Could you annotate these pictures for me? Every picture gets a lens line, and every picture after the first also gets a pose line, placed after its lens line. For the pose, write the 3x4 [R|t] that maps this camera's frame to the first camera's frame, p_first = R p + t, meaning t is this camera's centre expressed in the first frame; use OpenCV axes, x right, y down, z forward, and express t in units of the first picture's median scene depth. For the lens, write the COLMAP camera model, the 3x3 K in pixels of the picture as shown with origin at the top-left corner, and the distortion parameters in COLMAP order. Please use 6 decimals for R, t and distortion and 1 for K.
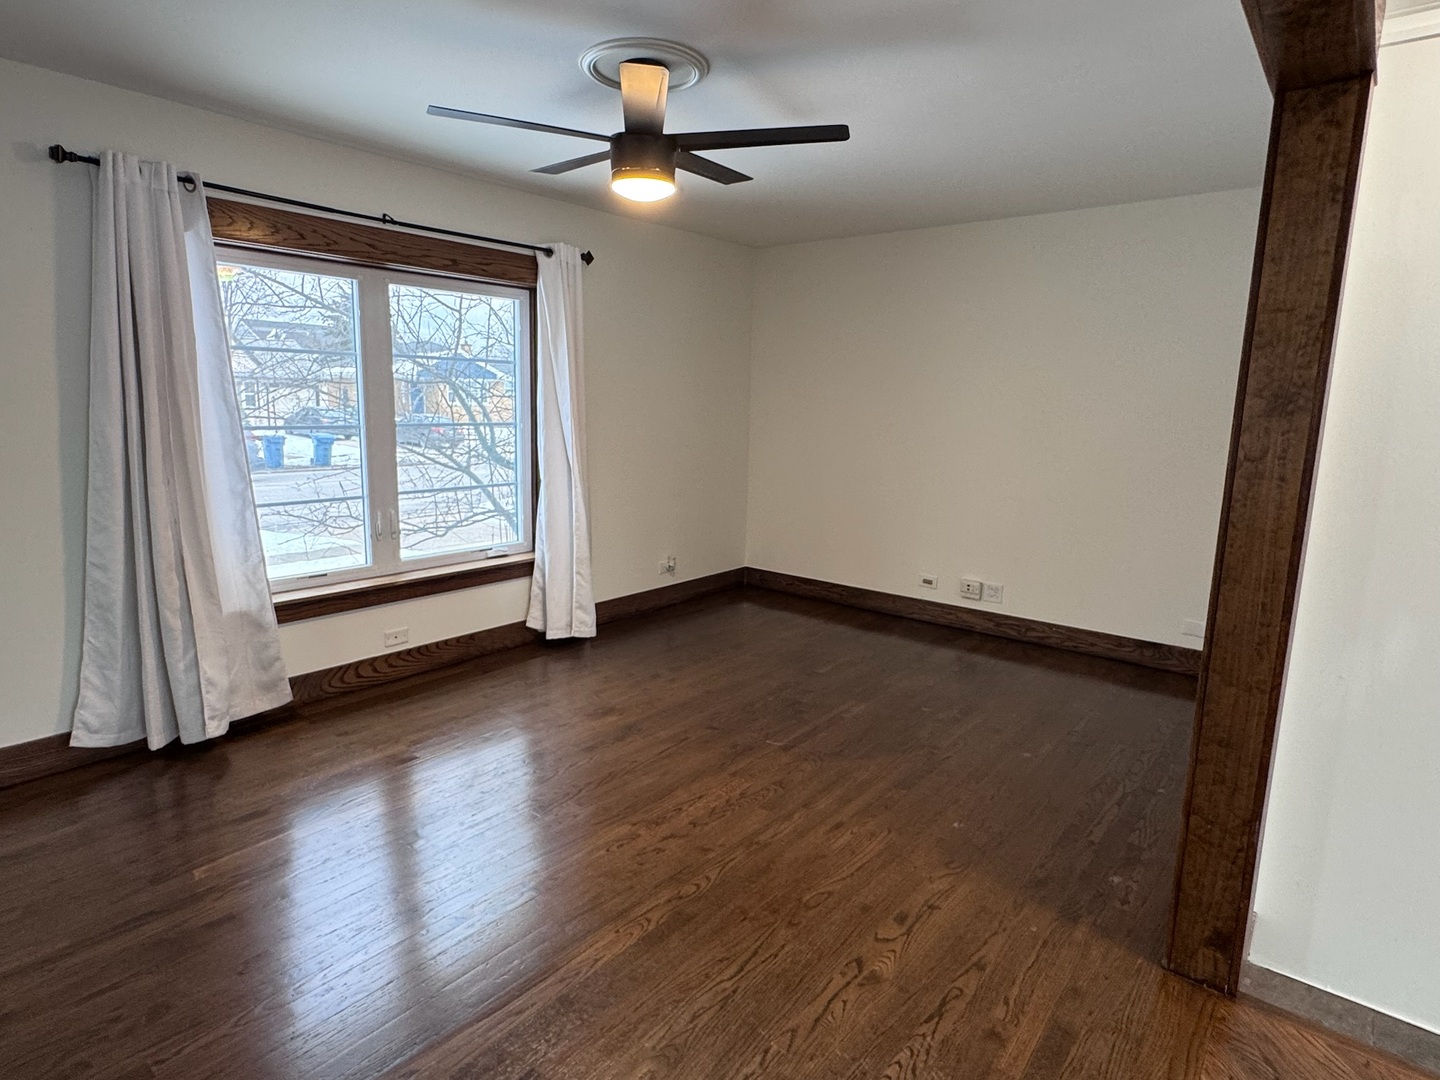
lens RADIAL K [[793.3, 0, 722.7], [0, 793.3, 529.3], [0, 0, 1]] dist [0.000030, -0.000219]
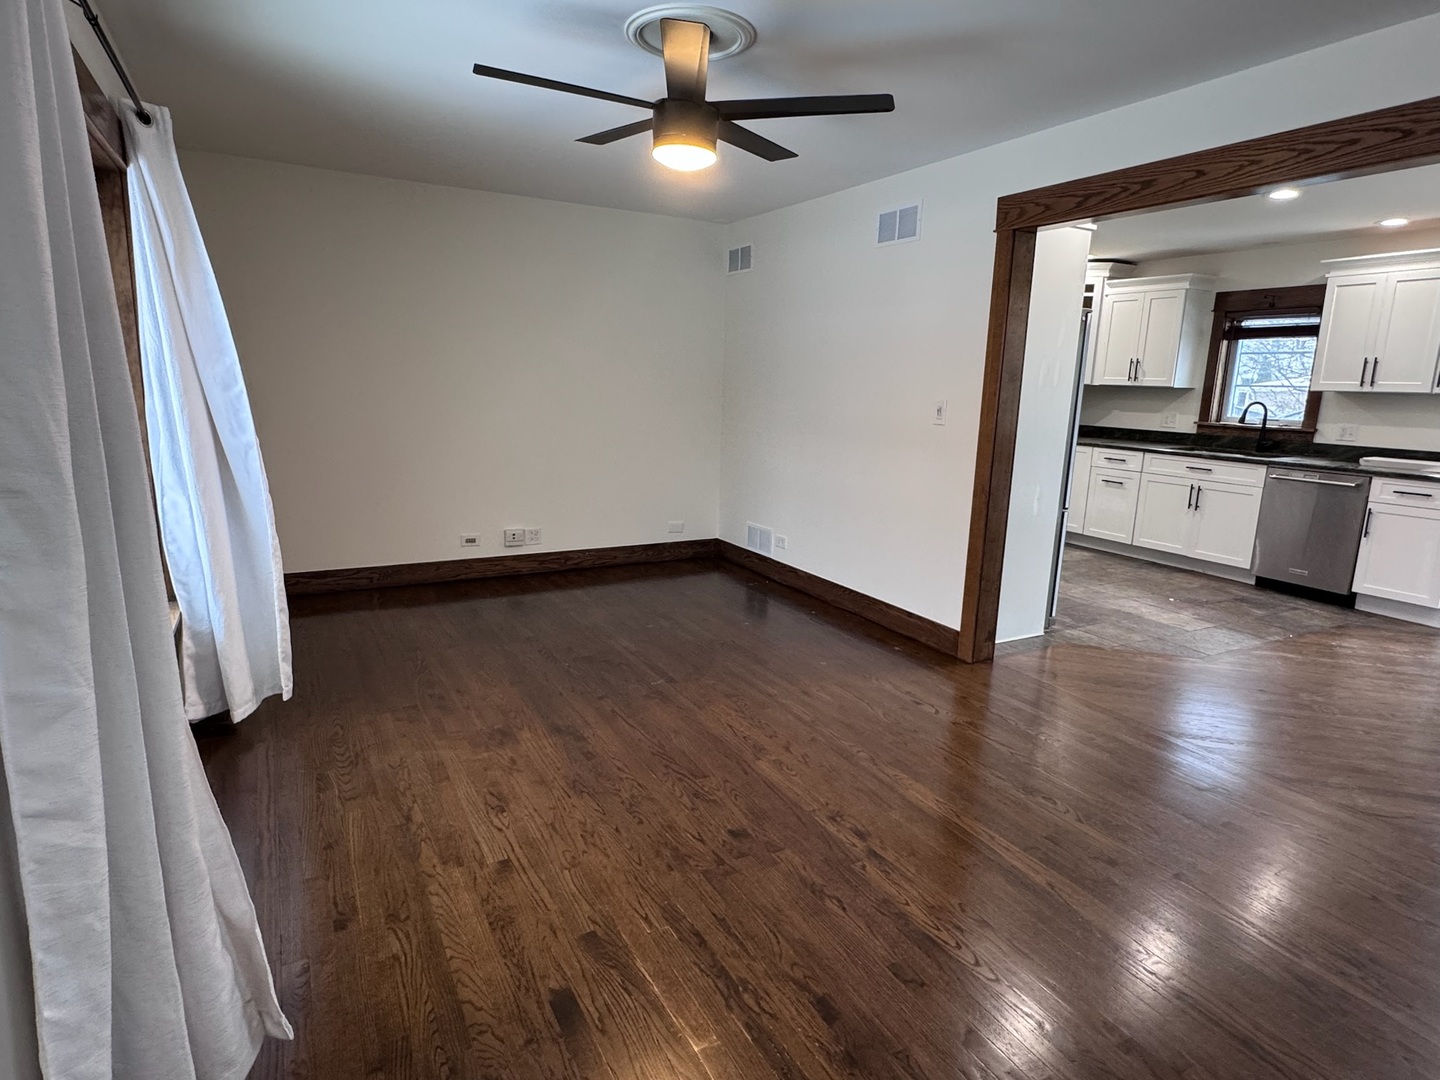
lens RADIAL K [[795.5, 0, 711.4], [0, 795.5, 541.9], [0, 0, 1]] dist [-0.002742, -0.001513]
pose [[0.386539, -0.200739, 0.900162, -0.788713], [0.137723, 0.977645, 0.158878, -0.075829], [-0.911932, 0.062560, 0.405544, 0.444230]]
